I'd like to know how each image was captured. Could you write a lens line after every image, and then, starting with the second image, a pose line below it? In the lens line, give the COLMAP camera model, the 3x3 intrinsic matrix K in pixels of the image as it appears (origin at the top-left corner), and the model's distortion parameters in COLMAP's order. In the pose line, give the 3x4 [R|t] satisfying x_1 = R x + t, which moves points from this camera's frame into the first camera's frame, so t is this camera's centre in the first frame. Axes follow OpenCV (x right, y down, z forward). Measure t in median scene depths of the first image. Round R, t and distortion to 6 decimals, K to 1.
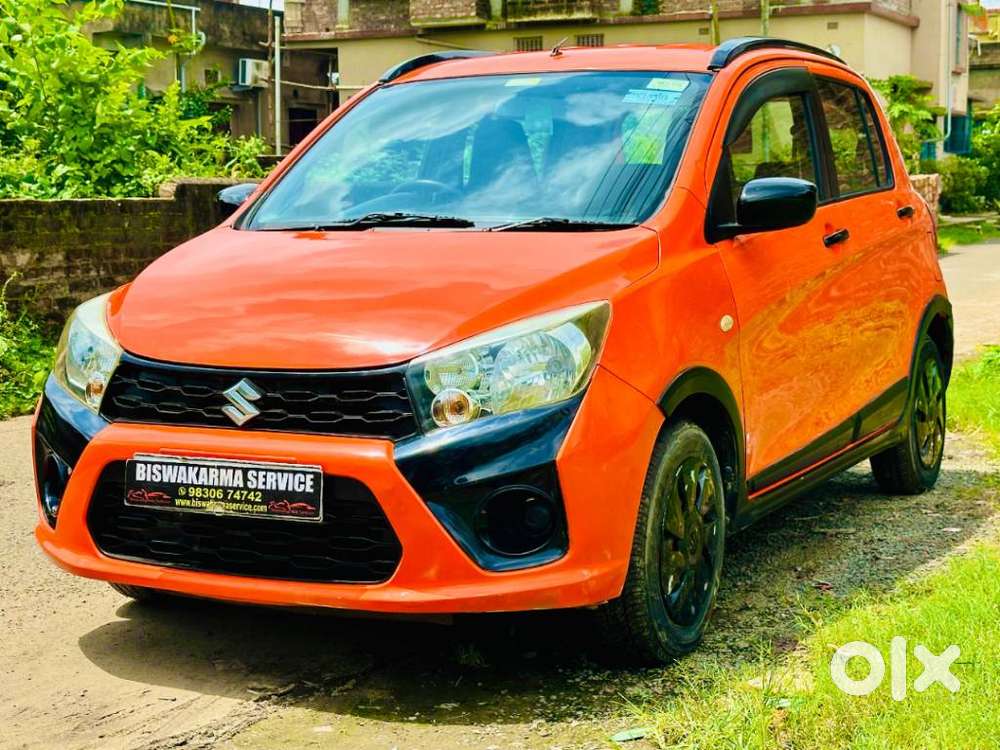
lens RADIAL K [[1775.8, 0, 500.0], [0, 1775.8, 375.0], [0, 0, 1]] dist [0.051156, 0.262455]
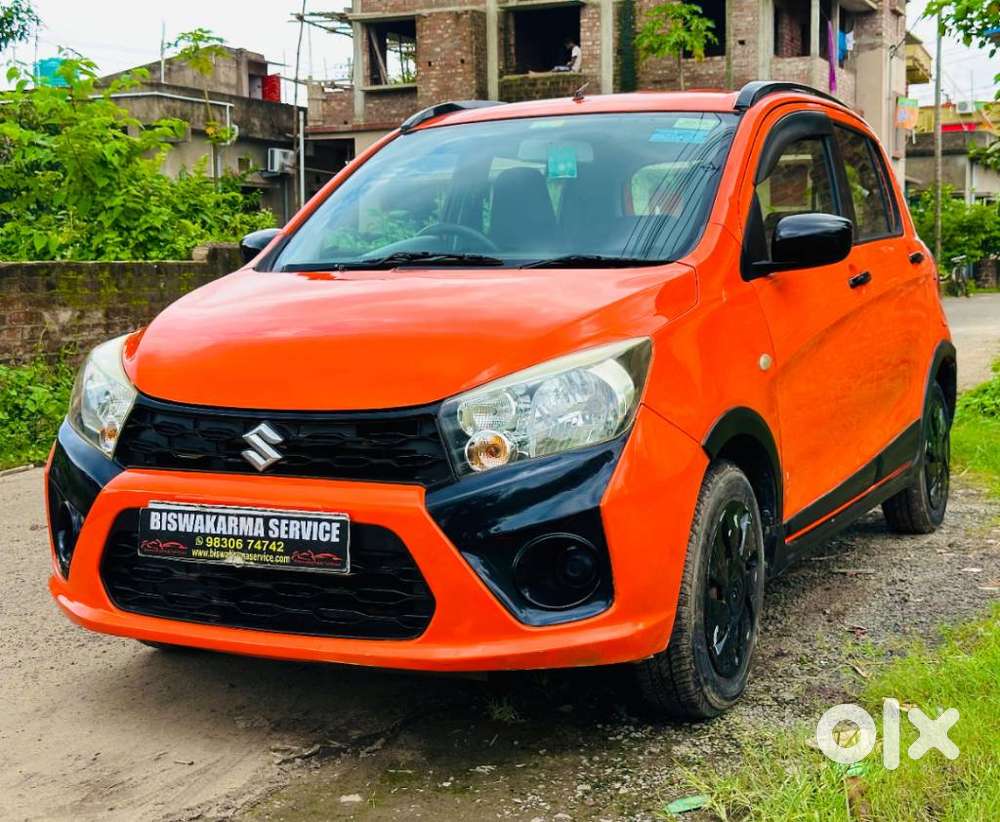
lens RADIAL K [[1532.1, 0, 500.0], [0, 1532.1, 411.0], [0, 0, 1]] dist [0.108675, -0.123086]
pose [[0.999978, -0.005989, 0.002794, -0.021361], [0.006014, 0.999942, -0.008962, 0.004807], [-0.002740, 0.008978, 0.999956, 0.182491]]
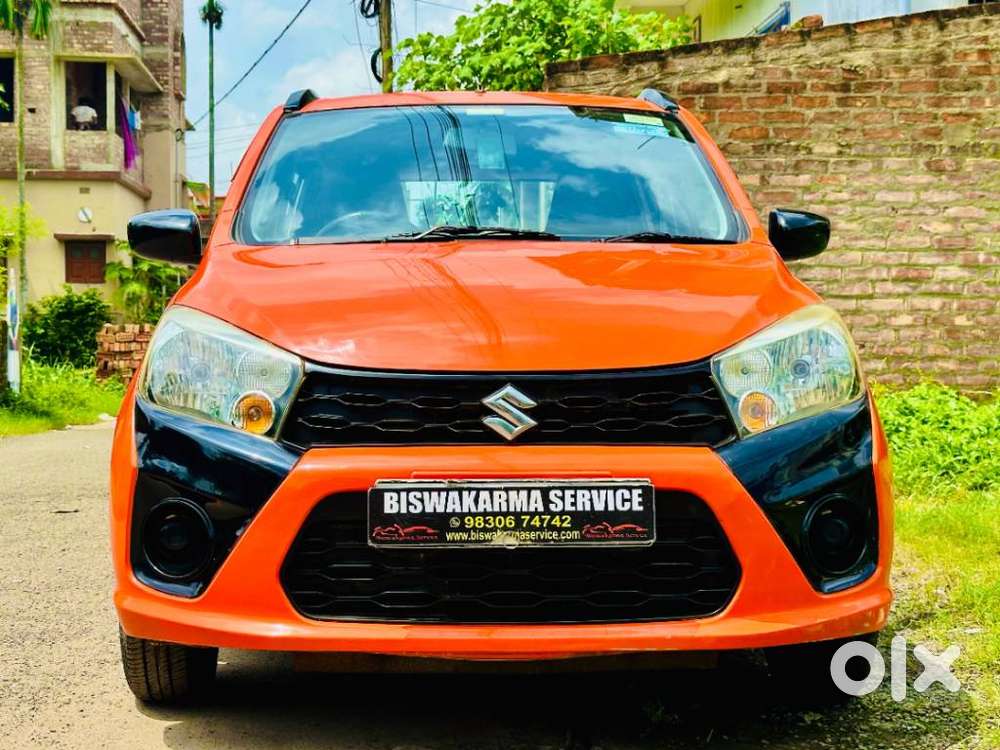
lens RADIAL K [[1576.2, 0, 500.4], [0, 1576.2, 337.1], [0, 0, 1]] dist [0.145387, 0.017222]
pose [[0.887859, 0.007537, 0.460054, -0.476806], [0.043786, 0.993944, -0.100786, 0.053399], [-0.458028, 0.109628, 0.882152, 0.340317]]
